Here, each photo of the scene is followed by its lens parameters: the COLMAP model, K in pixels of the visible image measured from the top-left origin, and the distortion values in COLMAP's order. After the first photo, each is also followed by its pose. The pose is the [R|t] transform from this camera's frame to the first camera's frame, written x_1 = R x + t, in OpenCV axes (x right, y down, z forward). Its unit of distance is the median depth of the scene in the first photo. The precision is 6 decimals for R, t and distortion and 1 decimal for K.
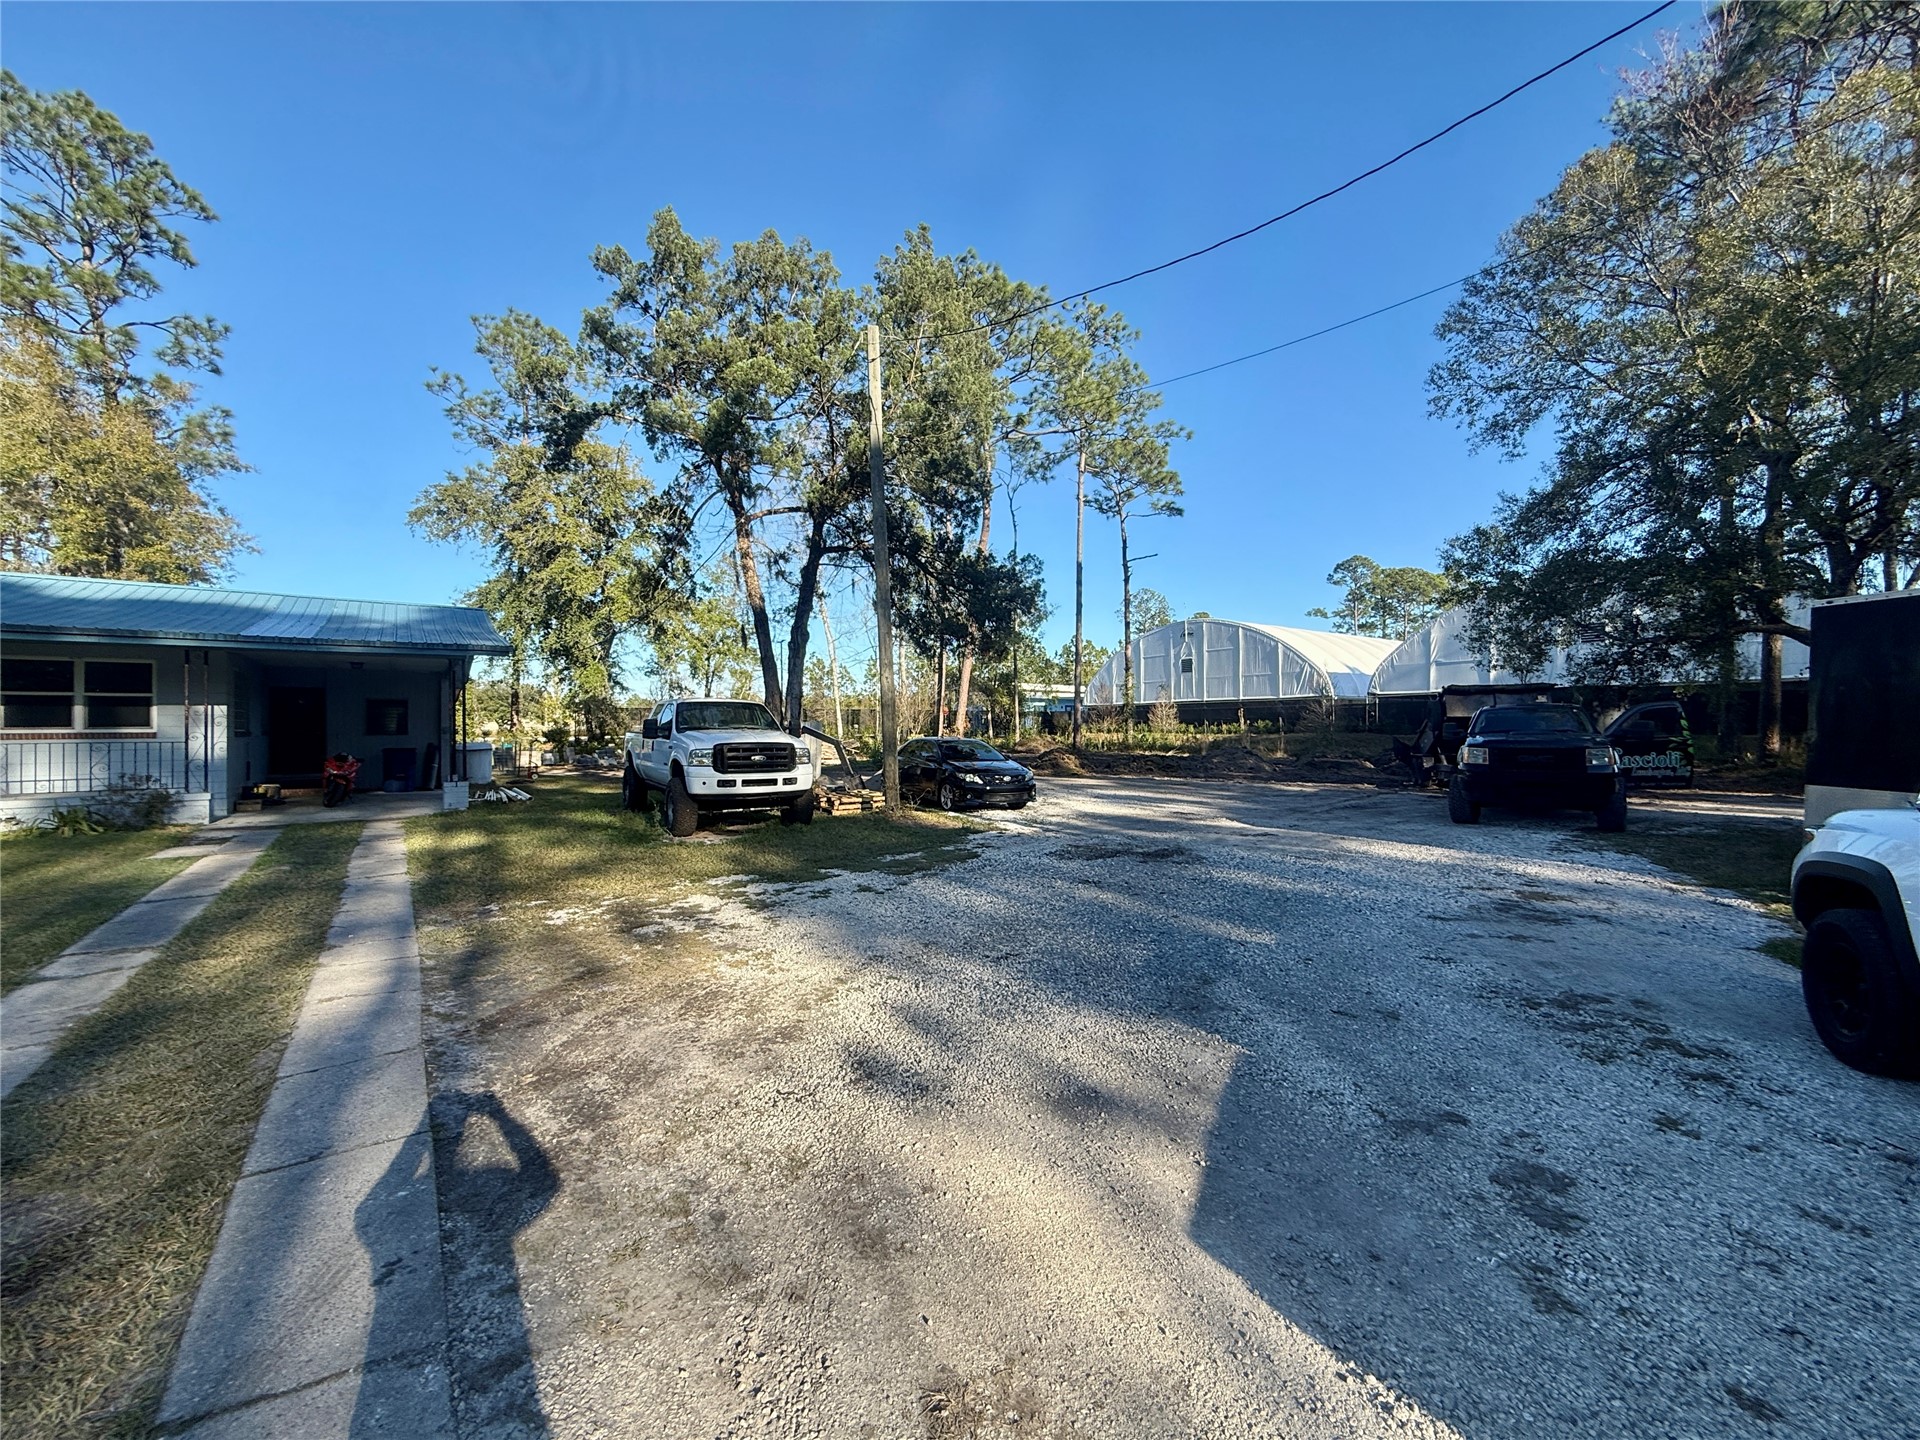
lens RADIAL K [[764.9, 0, 954.4], [0, 764.9, 718.3], [0, 0, 1]] dist [-0.002103, 0.000000]
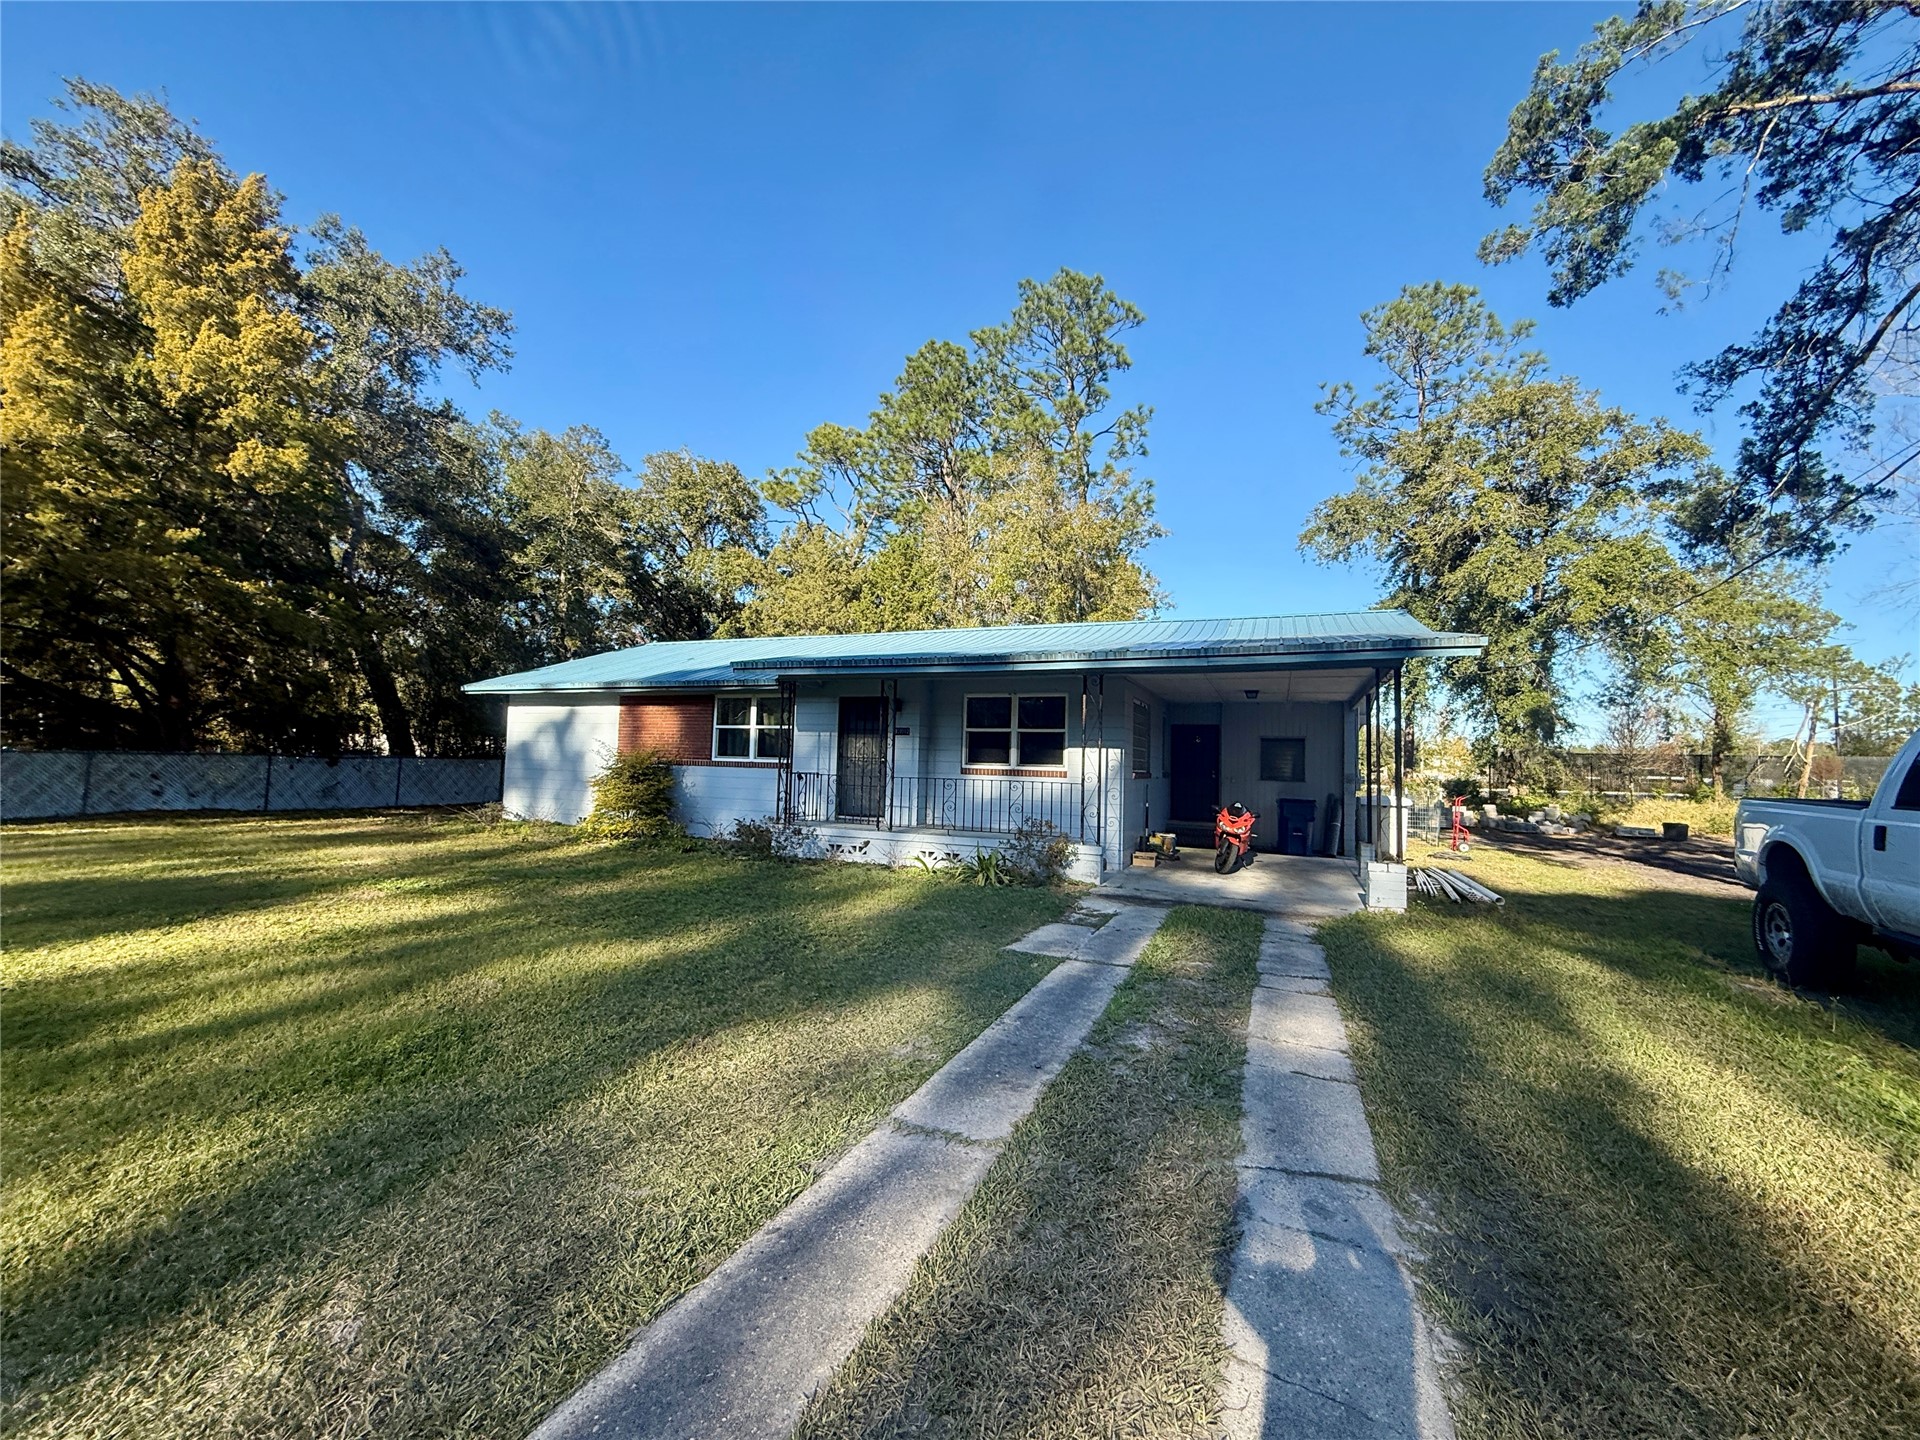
lens RADIAL K [[764.9, 0, 954.4], [0, 764.9, 718.3], [0, 0, 1]] dist [-0.002103, 0.000000]
pose [[0.516428, -0.030925, -0.855772, -0.295254], [-0.021395, 0.998570, -0.048997, 0.002740], [0.856064, 0.043613, 0.515027, 0.367329]]
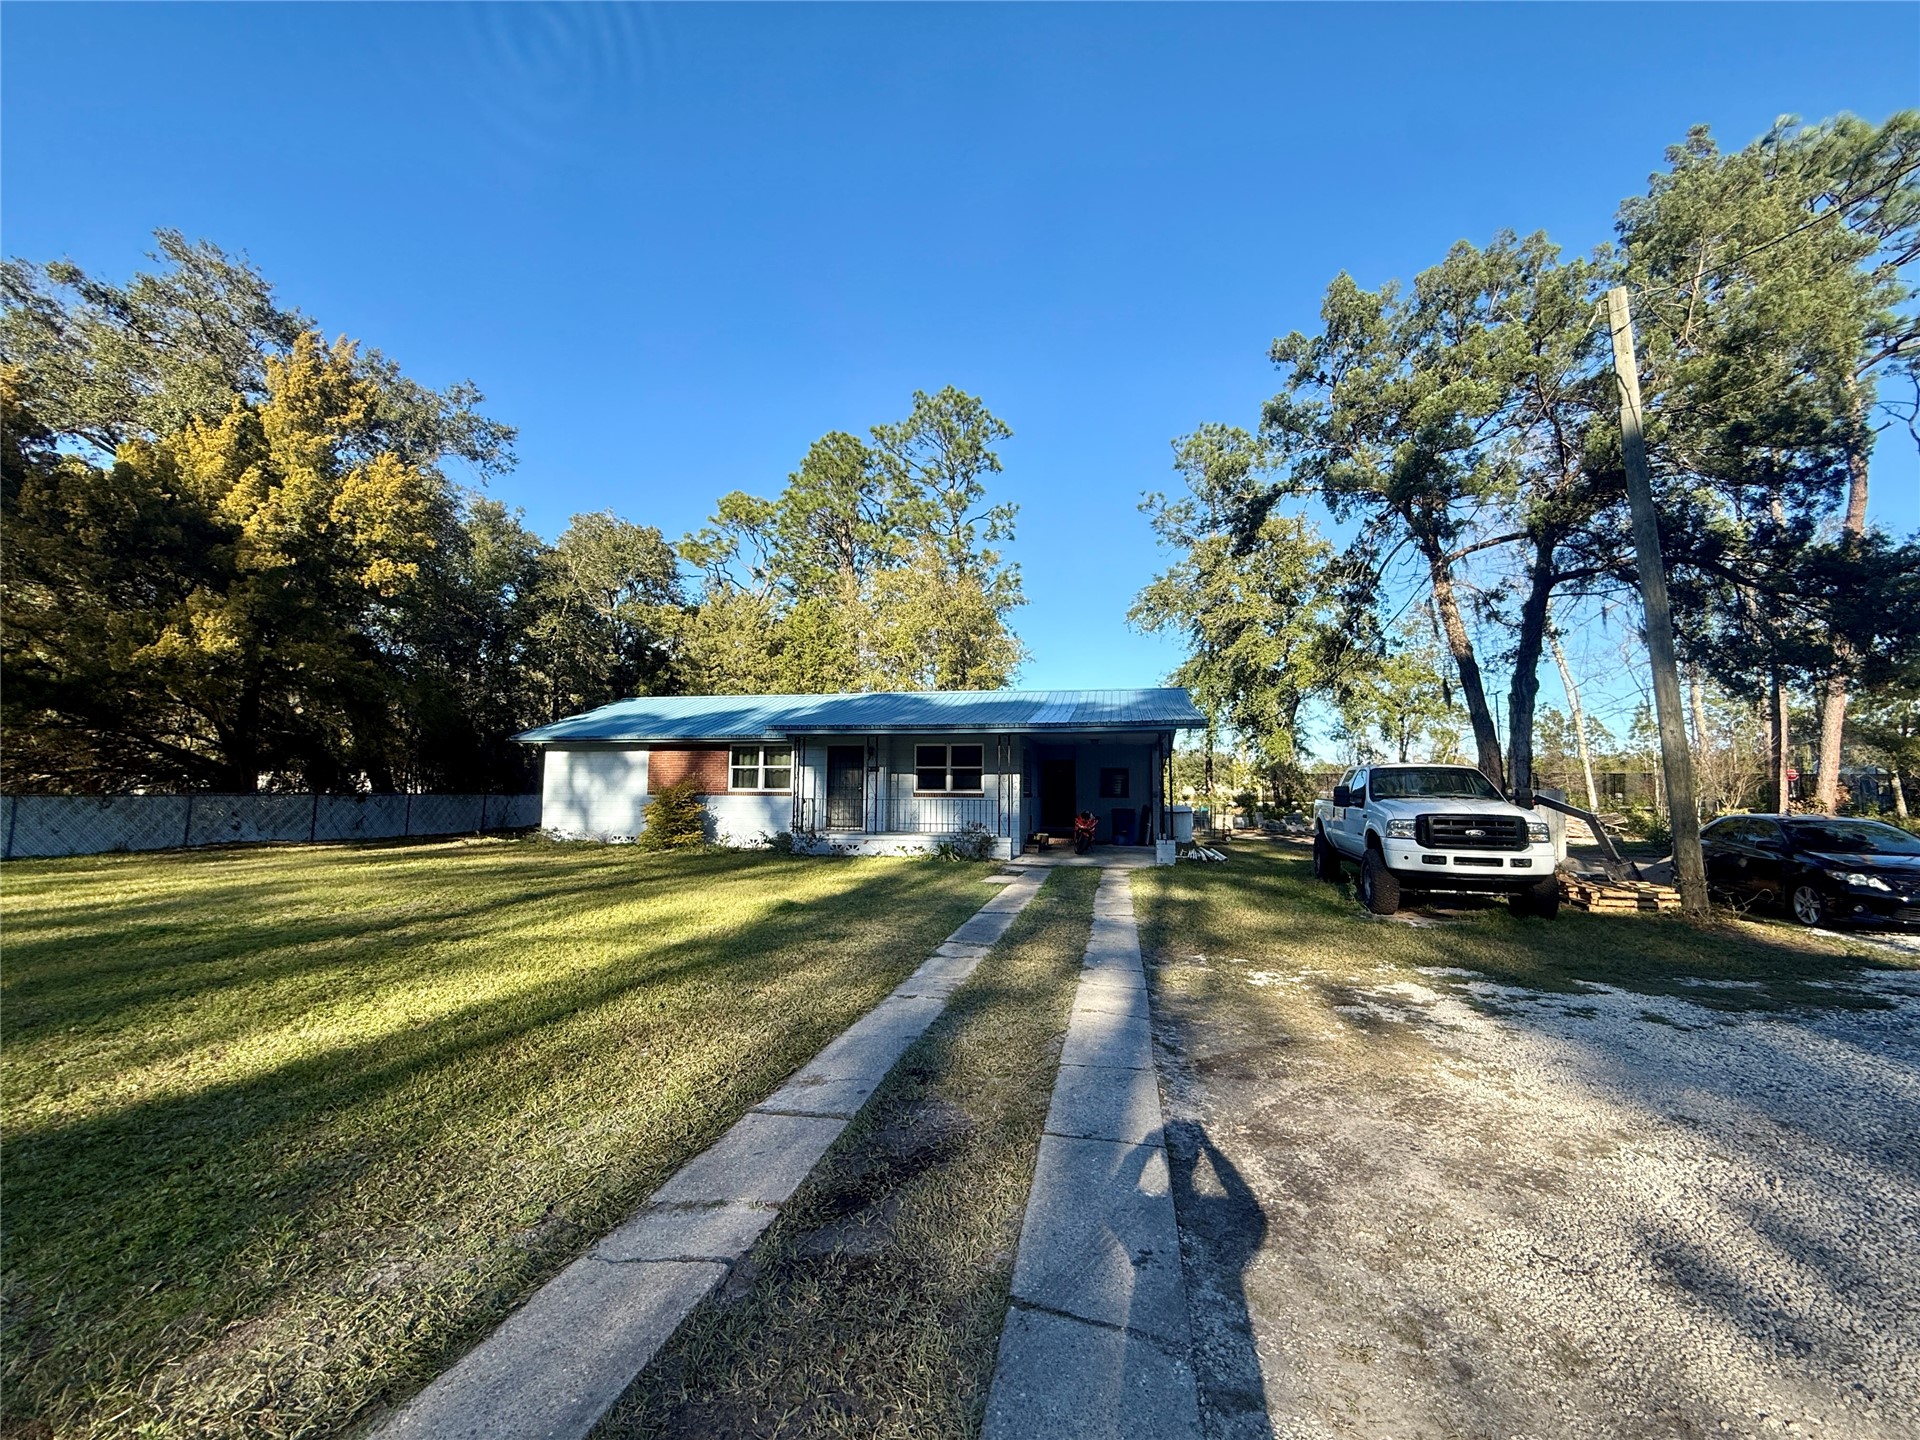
lens RADIAL K [[765.0, 0, 953.3], [0, 765.0, 721.2], [0, 0, 1]] dist [-0.002080, 0.000749]
pose [[0.666071, -0.057324, -0.743682, -0.001406], [-0.003371, 0.996801, -0.079853, -0.001837], [0.745881, 0.055695, 0.663747, -0.009535]]
